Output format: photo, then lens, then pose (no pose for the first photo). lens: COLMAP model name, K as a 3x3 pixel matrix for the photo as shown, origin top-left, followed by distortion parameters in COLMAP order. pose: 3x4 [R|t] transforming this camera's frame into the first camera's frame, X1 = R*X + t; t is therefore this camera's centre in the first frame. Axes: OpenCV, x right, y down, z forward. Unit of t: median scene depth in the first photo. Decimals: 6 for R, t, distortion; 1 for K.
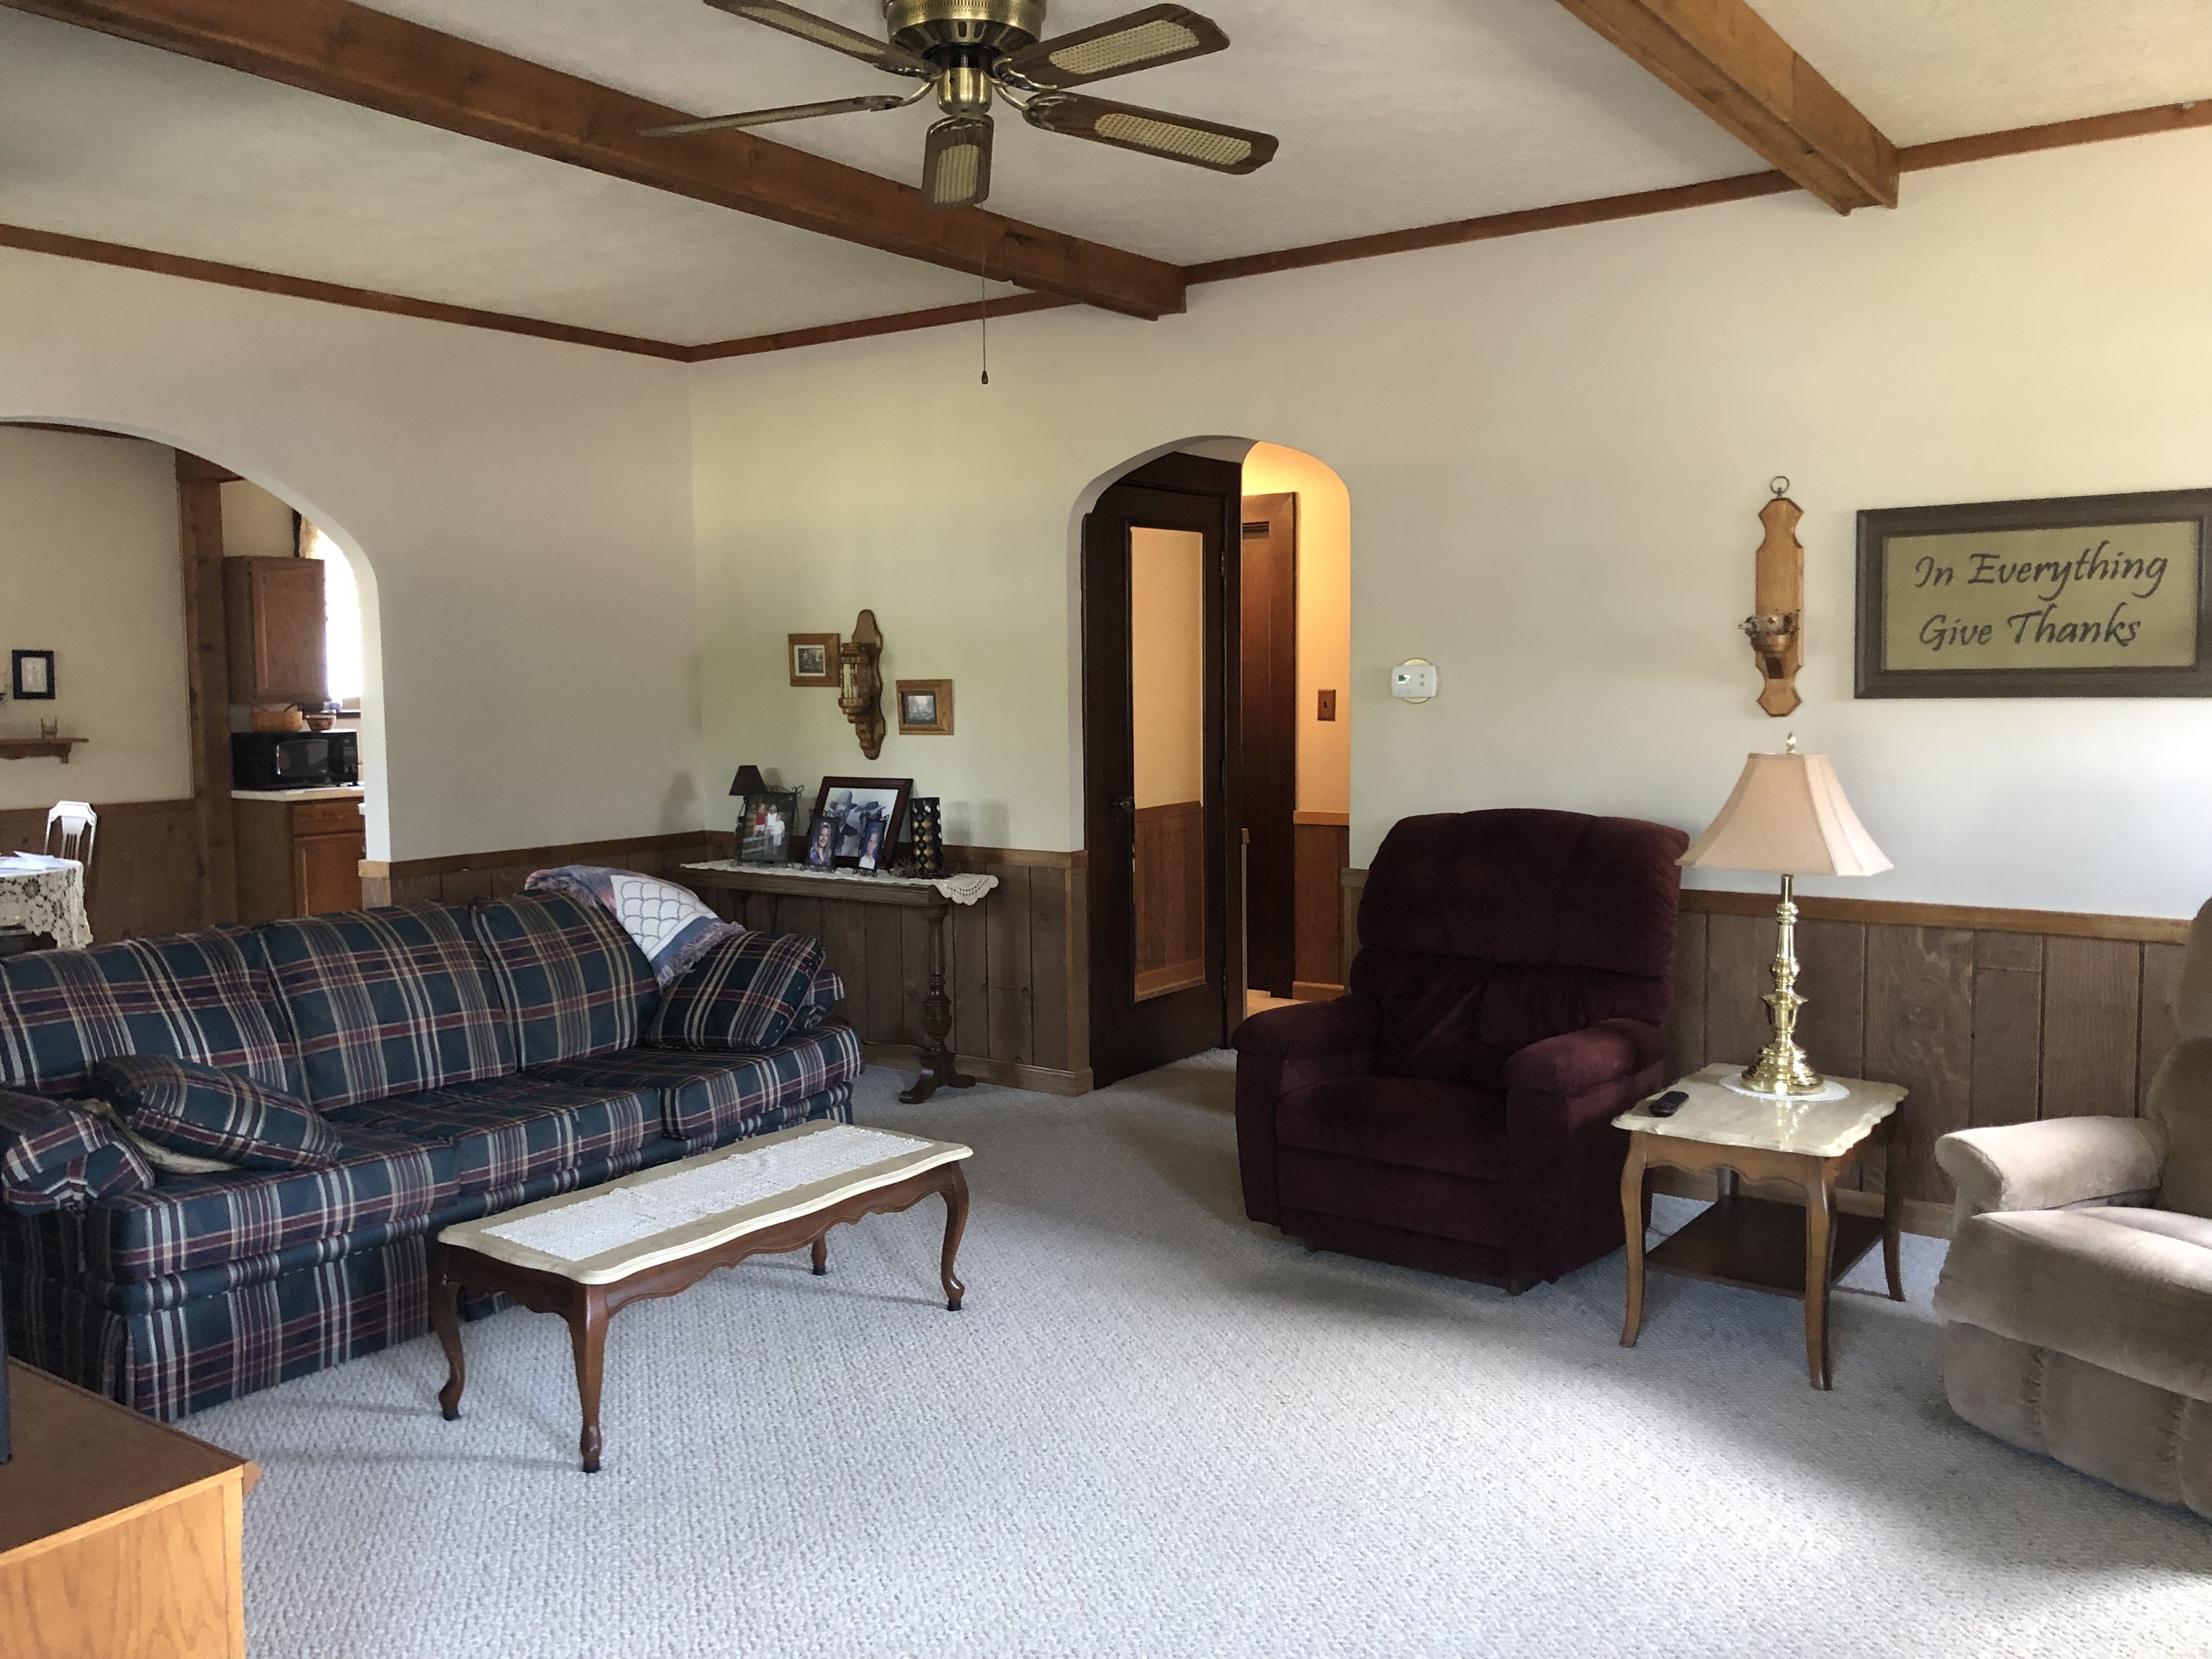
lens RADIAL K [[1798.9, 0, 1101.1], [0, 1798.9, 826.7], [0, 0, 1]] dist [-0.014220, -0.022118]
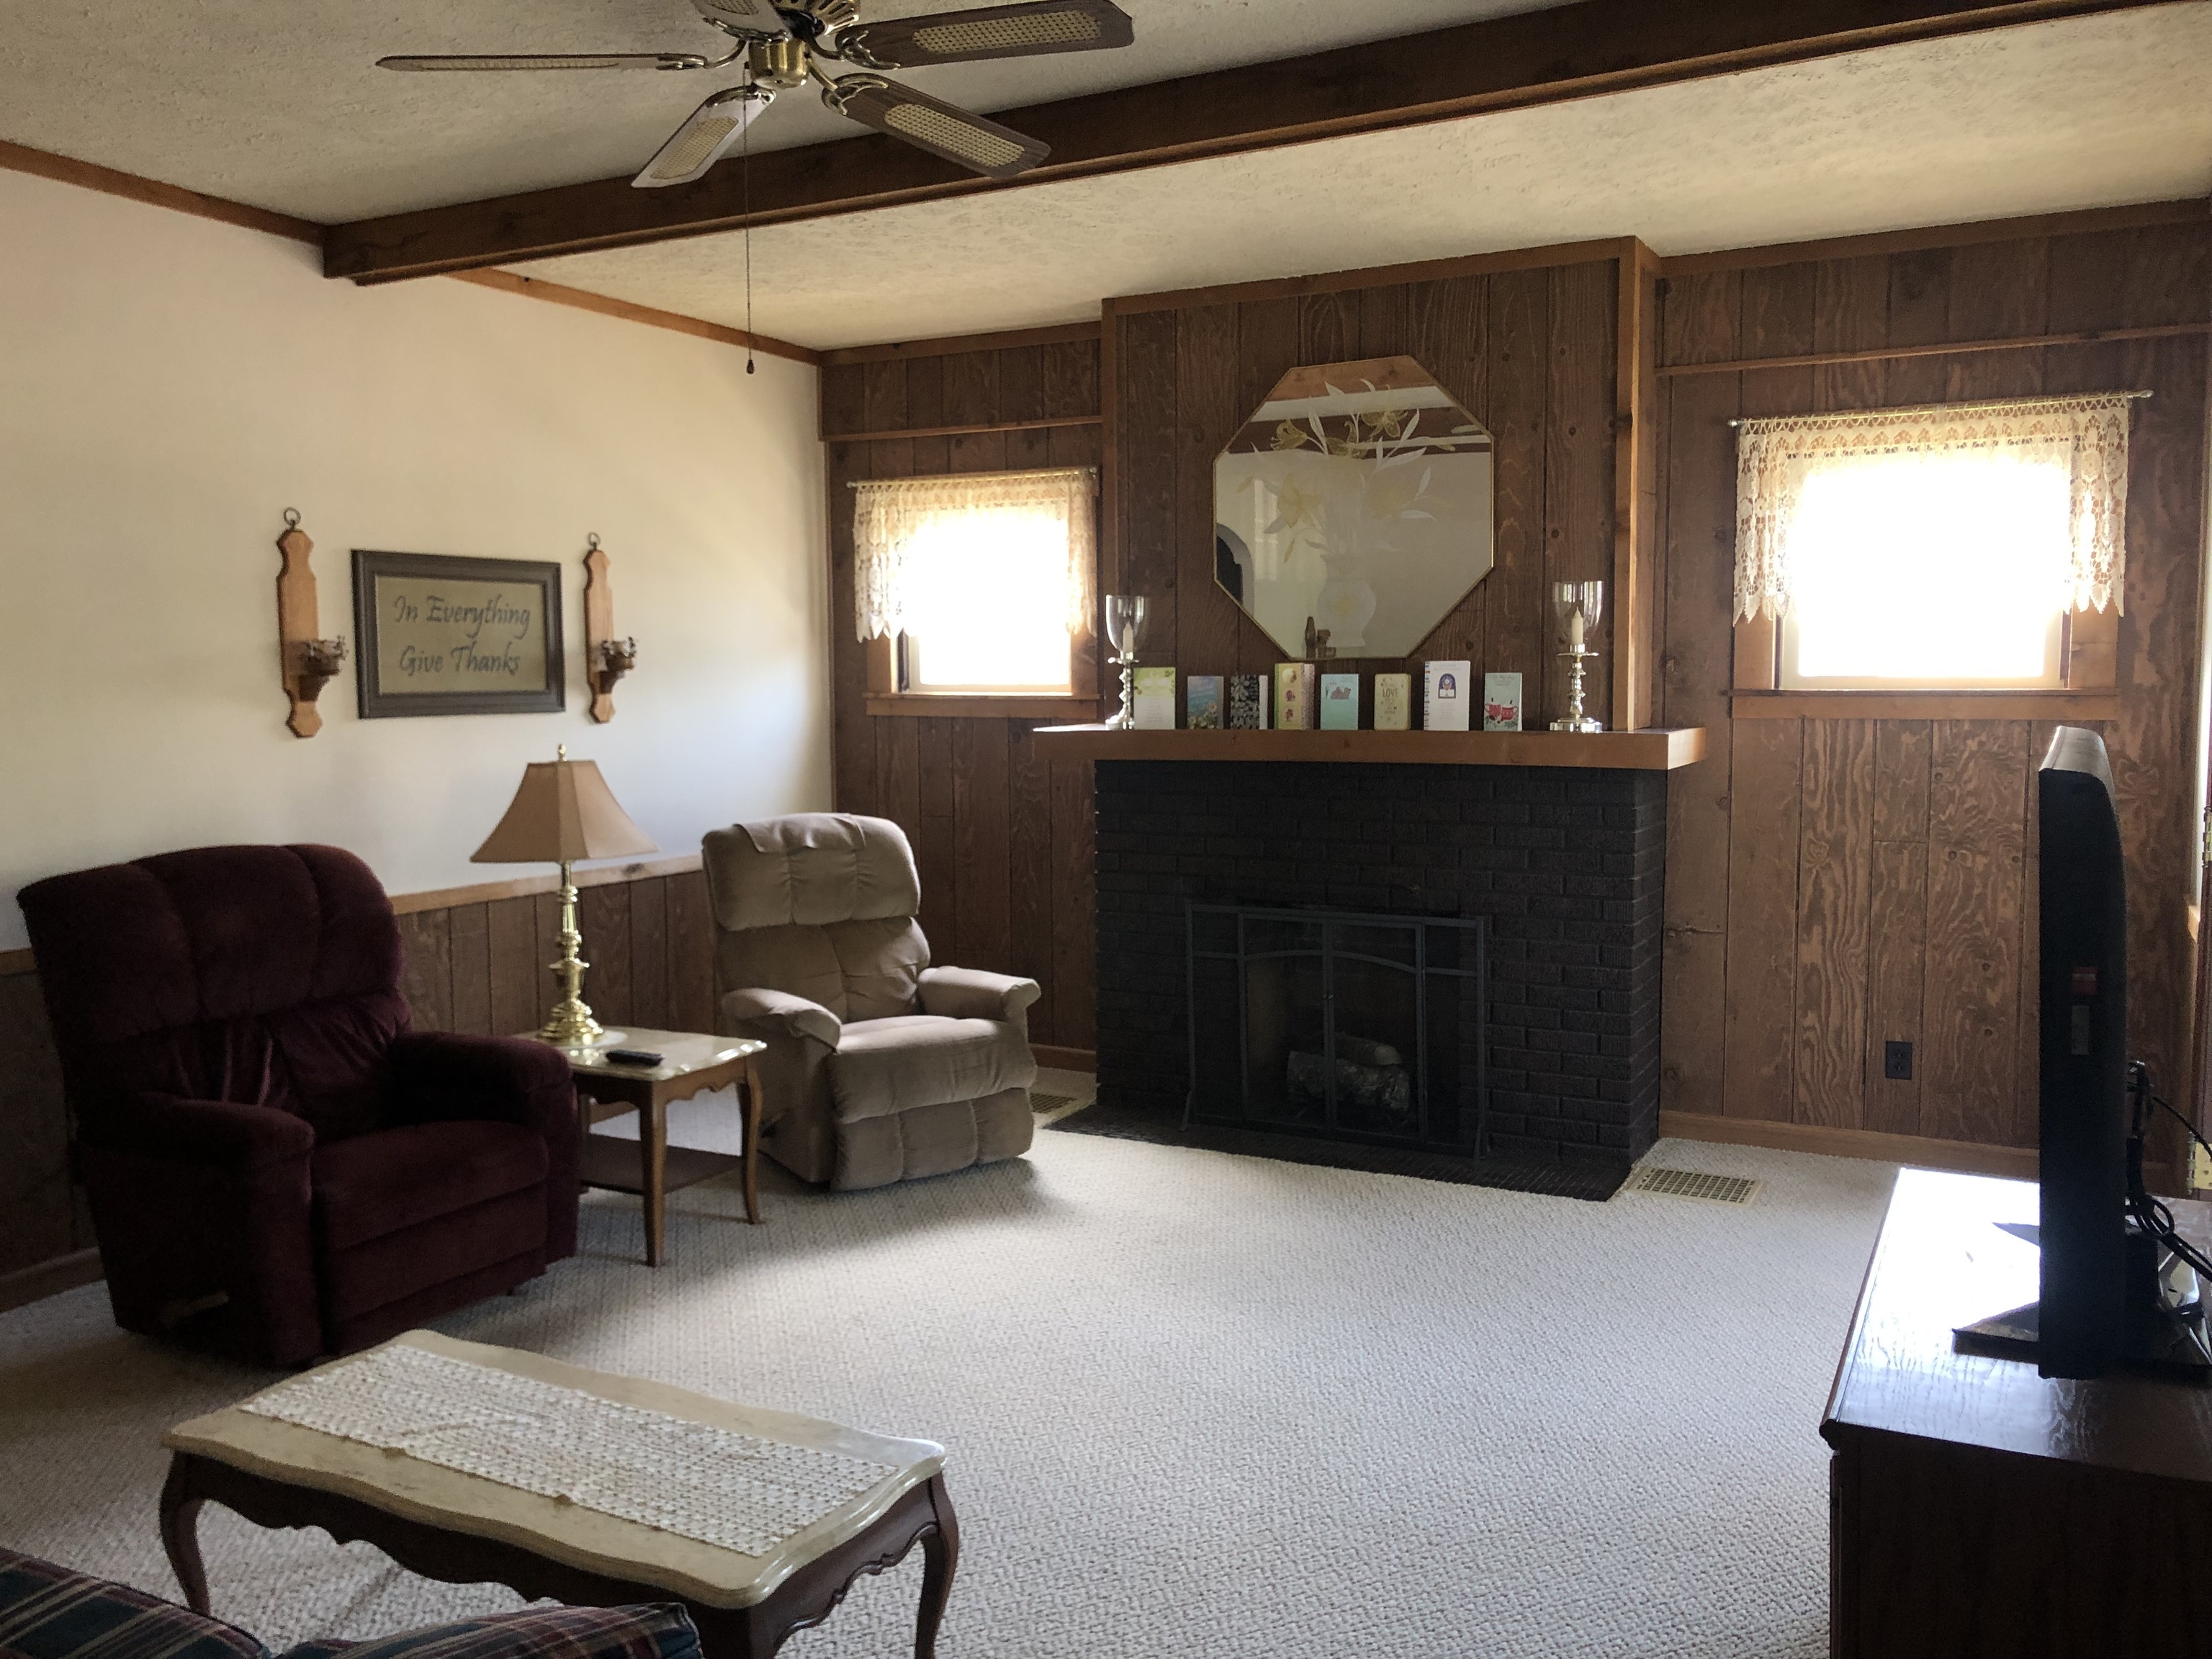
lens RADIAL K [[1798.9, 0, 1091.6], [0, 1798.9, 839.1], [0, 0, 1]] dist [-0.014220, -0.022118]
pose [[-0.154025, -0.080788, 0.984759, -0.771536], [0.083573, 0.992015, 0.094454, -0.066721], [-0.984526, 0.096847, -0.146043, 0.746037]]
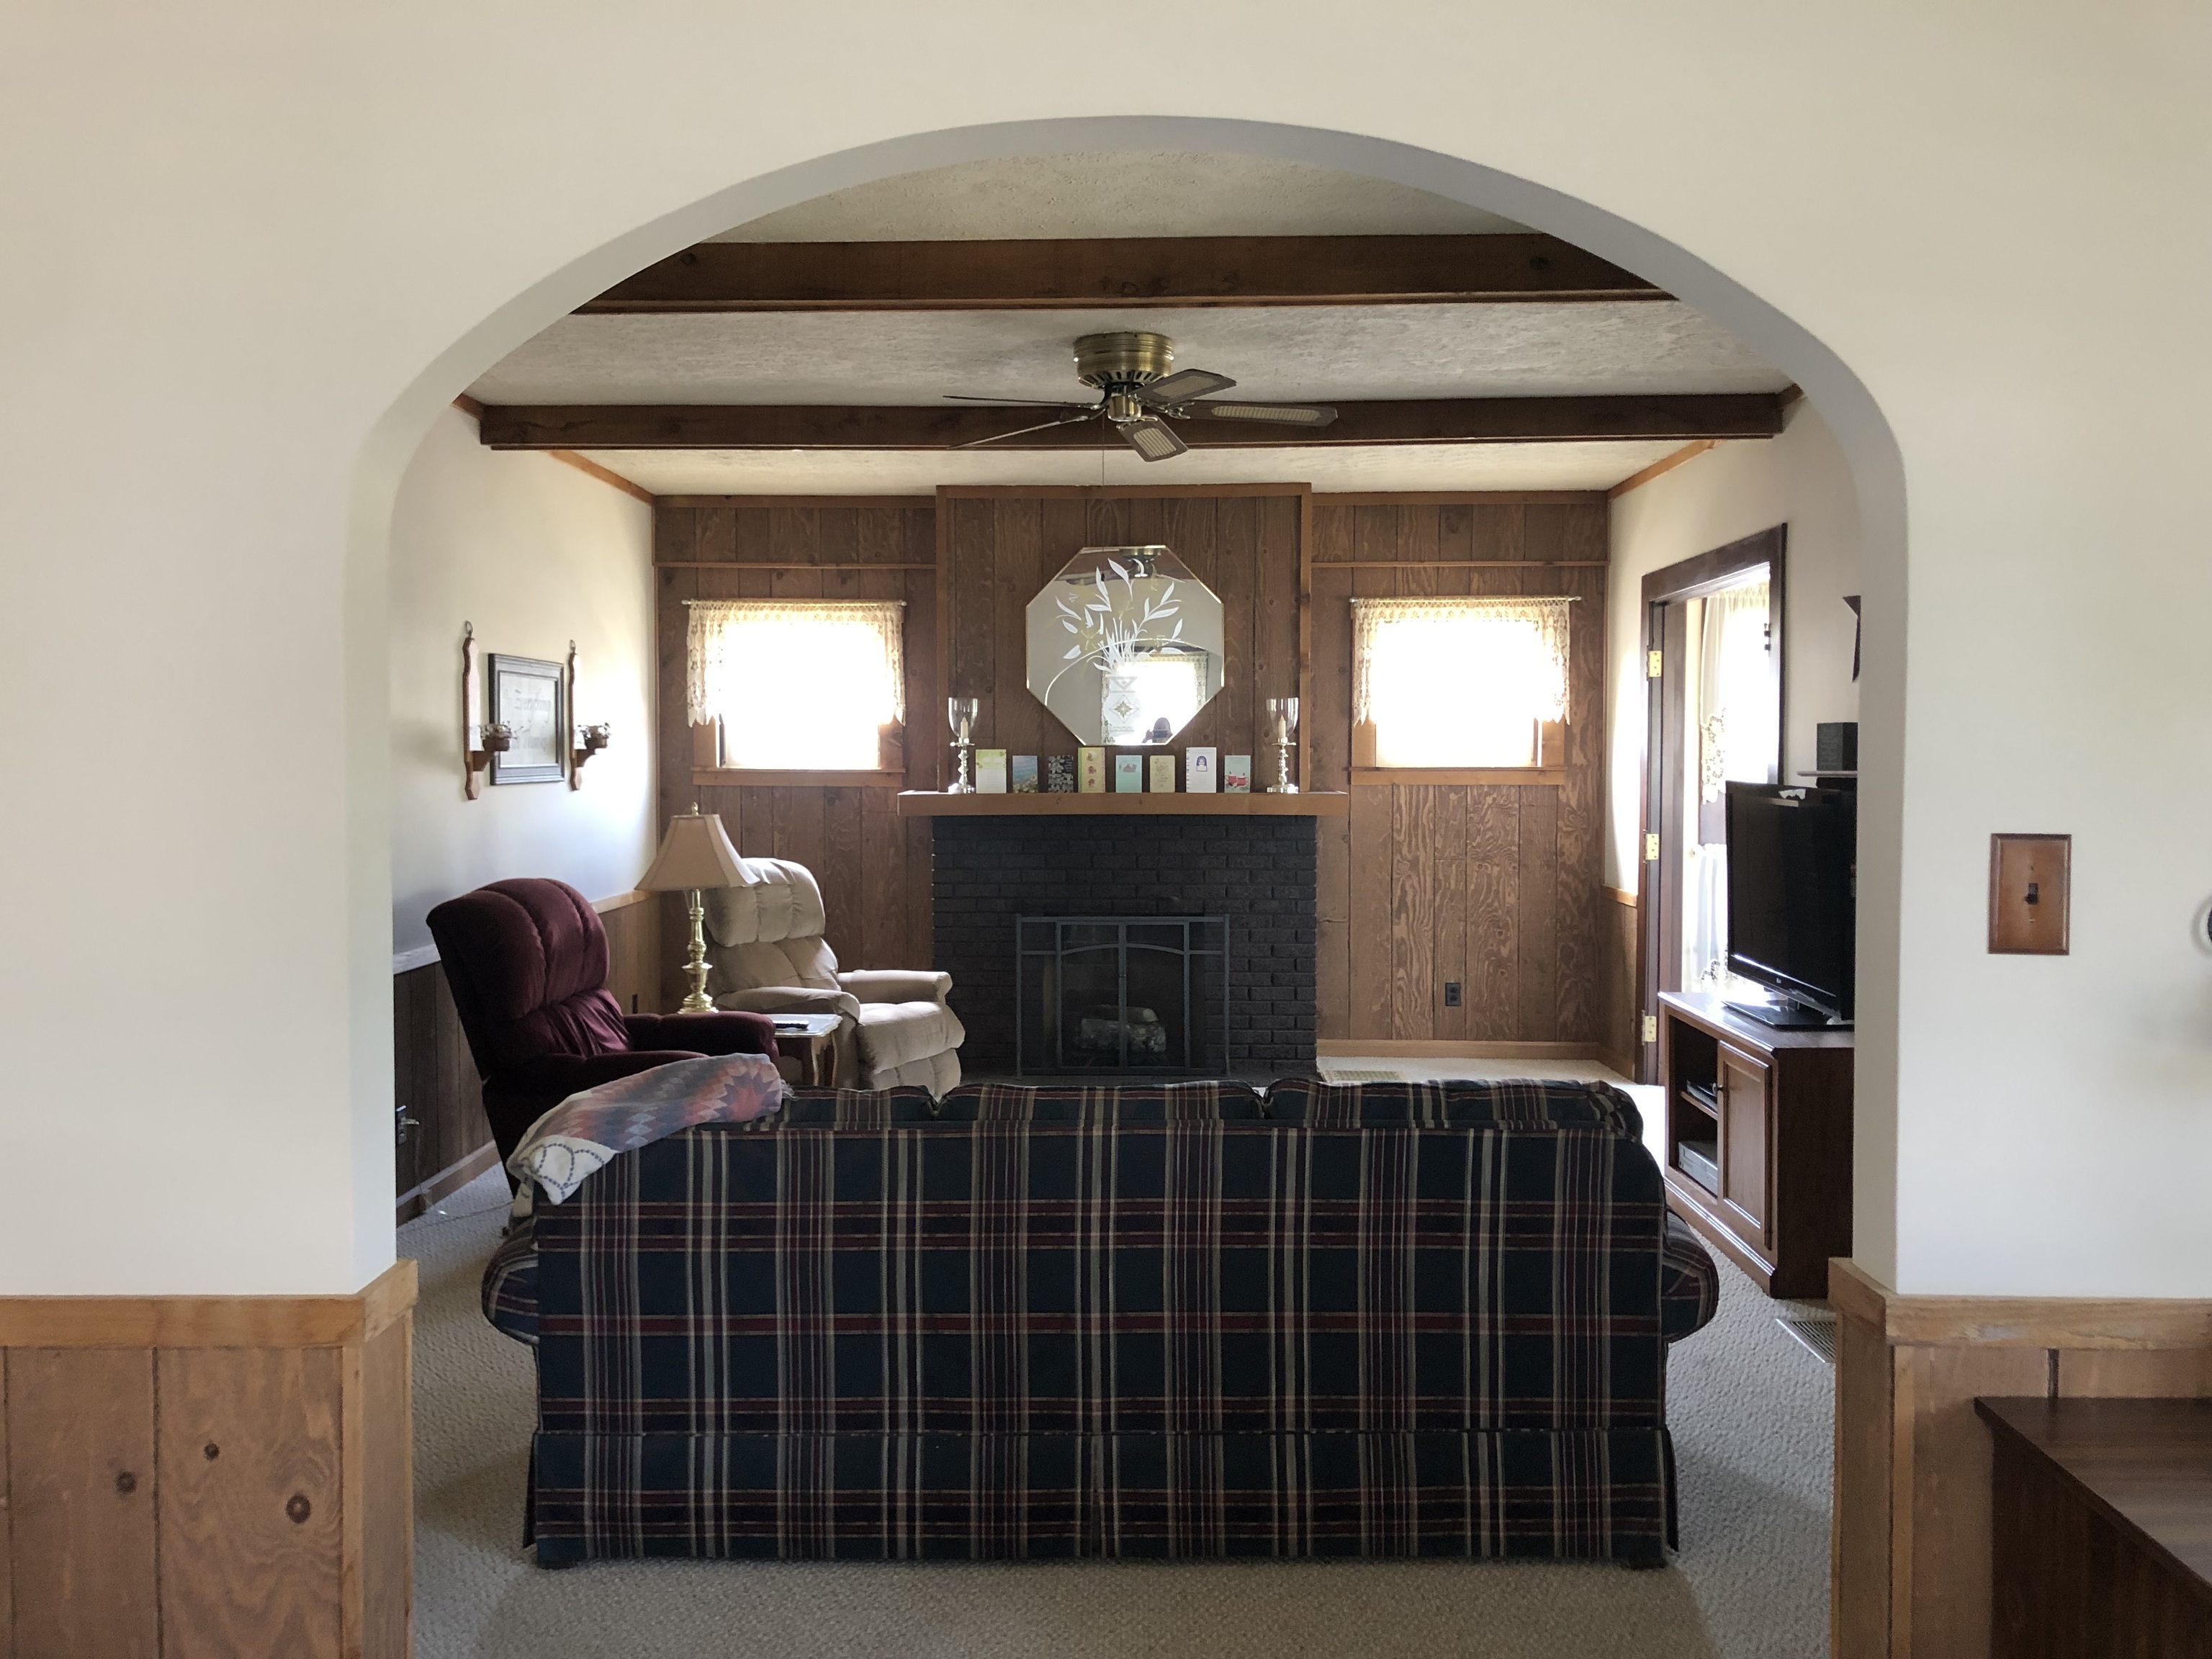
lens RADIAL K [[1798.9, 0, 1109.5], [0, 1798.9, 817.2], [0, 0, 1]] dist [-0.014220, -0.022118]
pose [[-0.591587, -0.021290, 0.805960, -1.037268], [0.065741, 0.995049, 0.074539, -0.123690], [-0.803557, 0.097081, -0.587258, 1.489293]]
